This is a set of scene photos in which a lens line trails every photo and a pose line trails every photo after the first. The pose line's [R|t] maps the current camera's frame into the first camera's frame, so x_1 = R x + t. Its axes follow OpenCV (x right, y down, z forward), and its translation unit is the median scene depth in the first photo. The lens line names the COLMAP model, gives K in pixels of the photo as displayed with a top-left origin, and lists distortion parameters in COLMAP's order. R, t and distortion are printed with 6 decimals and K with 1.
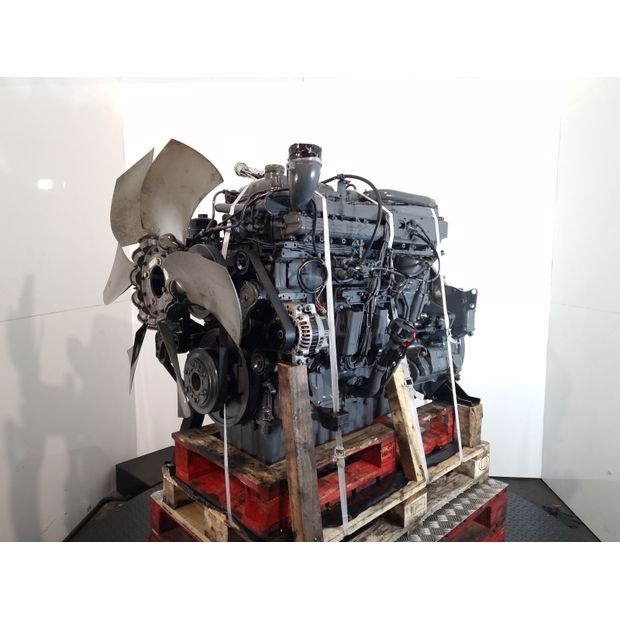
lens RADIAL K [[448.4, 0, 310.9], [0, 448.4, 310.9], [0, 0, 1]] dist [0.035748, 0.002260]
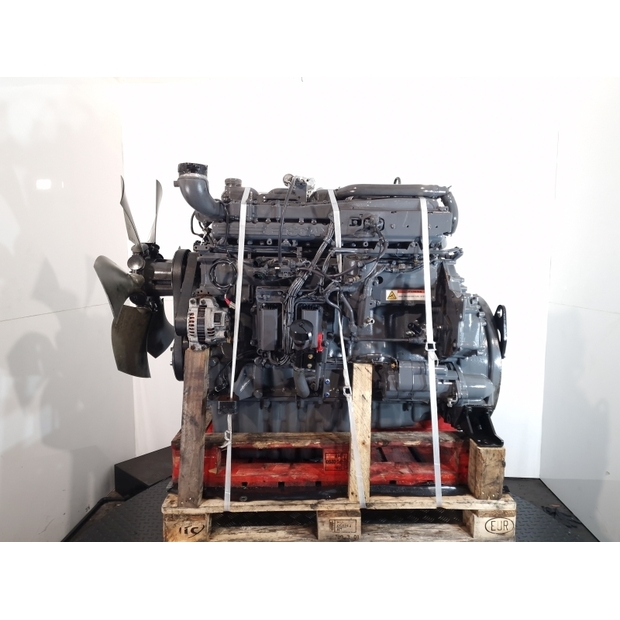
lens RADIAL K [[448.4, 0, 312.0], [0, 448.4, 309.0], [0, 0, 1]] dist [0.035748, 0.002260]
pose [[0.739814, 0.072695, -0.668873, 0.801606], [-0.070079, 0.997064, 0.030852, -0.035787], [0.669152, 0.024049, 0.742737, 0.268554]]
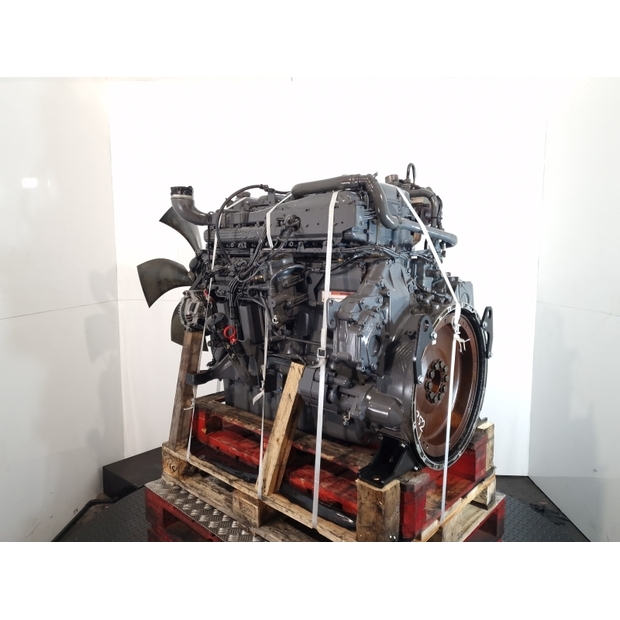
lens RADIAL K [[448.4, 0, 309.6], [0, 448.4, 310.2], [0, 0, 1]] dist [0.035748, 0.002260]
pose [[0.047369, 0.101071, -0.993751, 1.220193], [-0.095244, 0.990792, 0.096230, -0.110482], [0.994326, 0.090090, 0.056559, 1.075948]]
